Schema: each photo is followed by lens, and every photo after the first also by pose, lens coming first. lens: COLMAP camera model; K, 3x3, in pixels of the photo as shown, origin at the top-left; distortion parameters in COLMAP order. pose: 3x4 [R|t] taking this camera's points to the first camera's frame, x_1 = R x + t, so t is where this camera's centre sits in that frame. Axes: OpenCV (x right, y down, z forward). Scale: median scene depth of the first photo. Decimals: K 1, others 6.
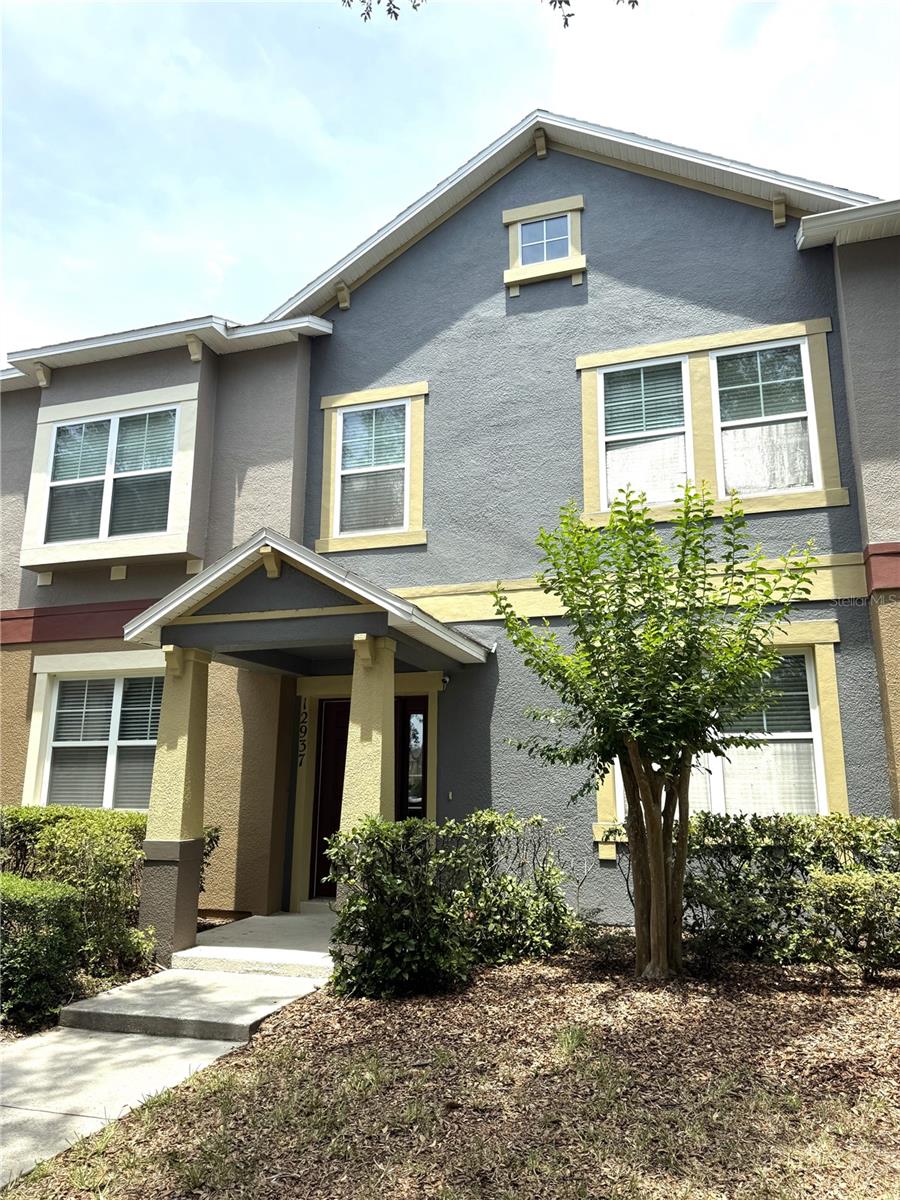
lens RADIAL K [[848.8, 0, 450.0], [0, 848.8, 600.0], [0, 0, 1]] dist [0.083061, -0.100810]
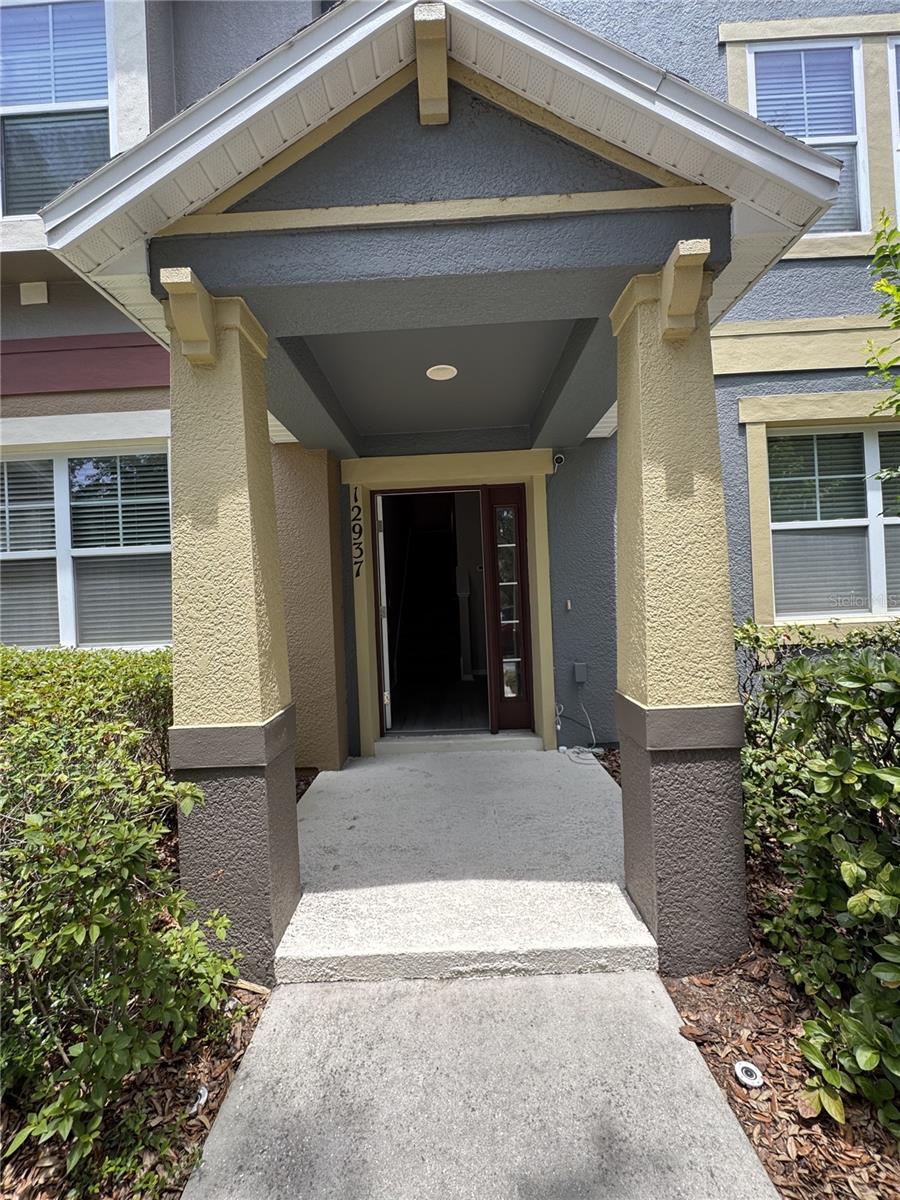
lens RADIAL K [[481.7, 0, 450.0], [0, 481.7, 600.0], [0, 0, 1]] dist [-0.003637, 0.000114]
pose [[0.955811, -0.046496, 0.290280, -0.233664], [-0.016072, 0.977672, 0.209520, 0.130836], [-0.293541, -0.204927, 0.933723, 0.602175]]
